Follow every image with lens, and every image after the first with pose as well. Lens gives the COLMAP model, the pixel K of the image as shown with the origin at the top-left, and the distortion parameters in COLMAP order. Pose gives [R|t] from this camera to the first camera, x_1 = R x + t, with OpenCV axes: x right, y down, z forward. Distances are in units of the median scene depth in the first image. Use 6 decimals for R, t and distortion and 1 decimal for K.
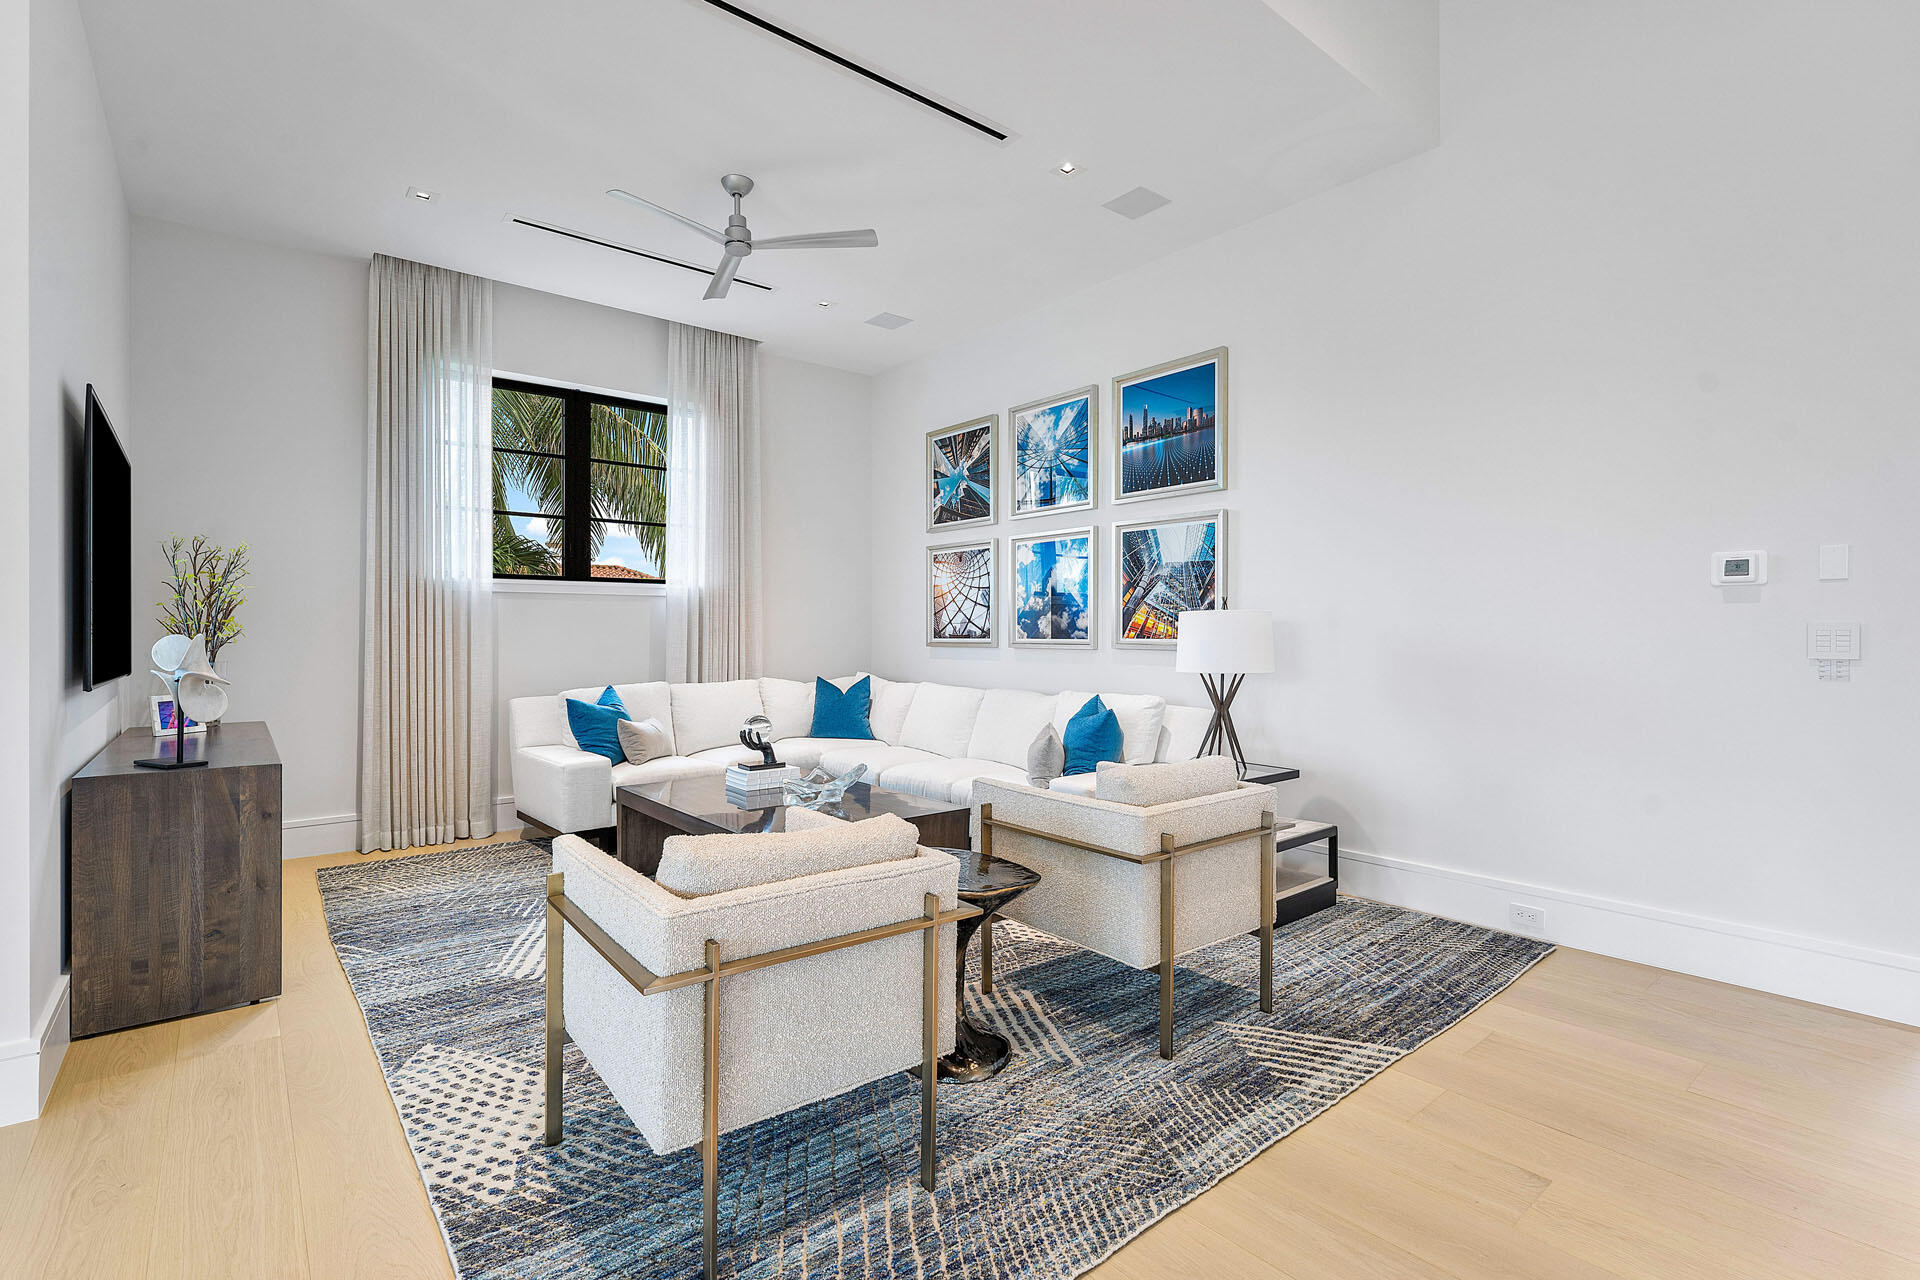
lens RADIAL K [[865.4, 0, 960.0], [0, 865.4, 640.0], [0, 0, 1]] dist [-0.000329, 0.000001]
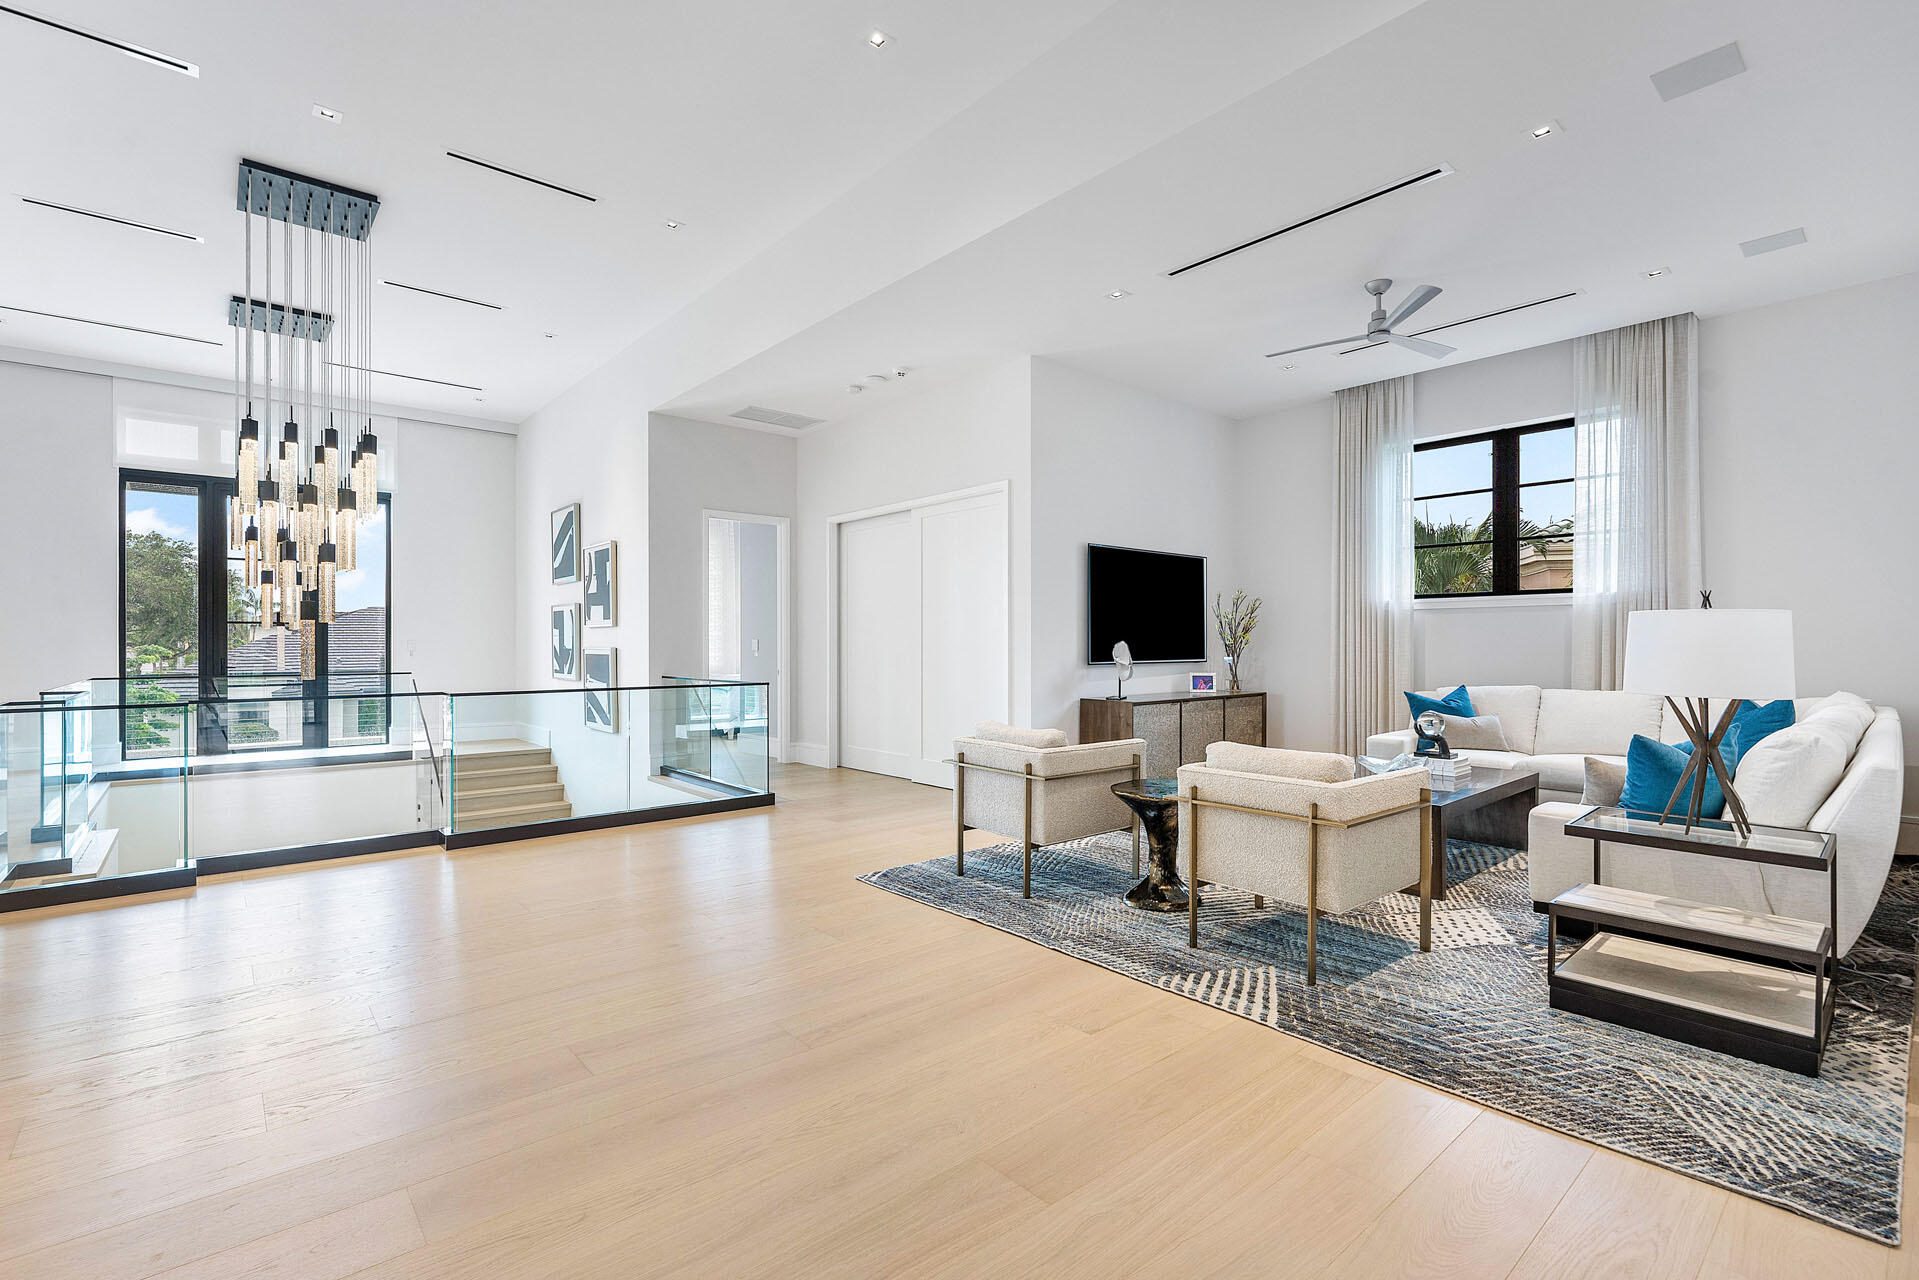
lens RADIAL K [[871.1, 0, 959.5], [0, 871.1, 640.0], [0, 0, 1]] dist [-0.002918, -0.000311]
pose [[0.035468, -0.001601, -0.999370, 1.156067], [-0.004519, 0.999988, -0.001762, -0.005490], [0.999361, 0.004578, 0.035460, 0.405599]]
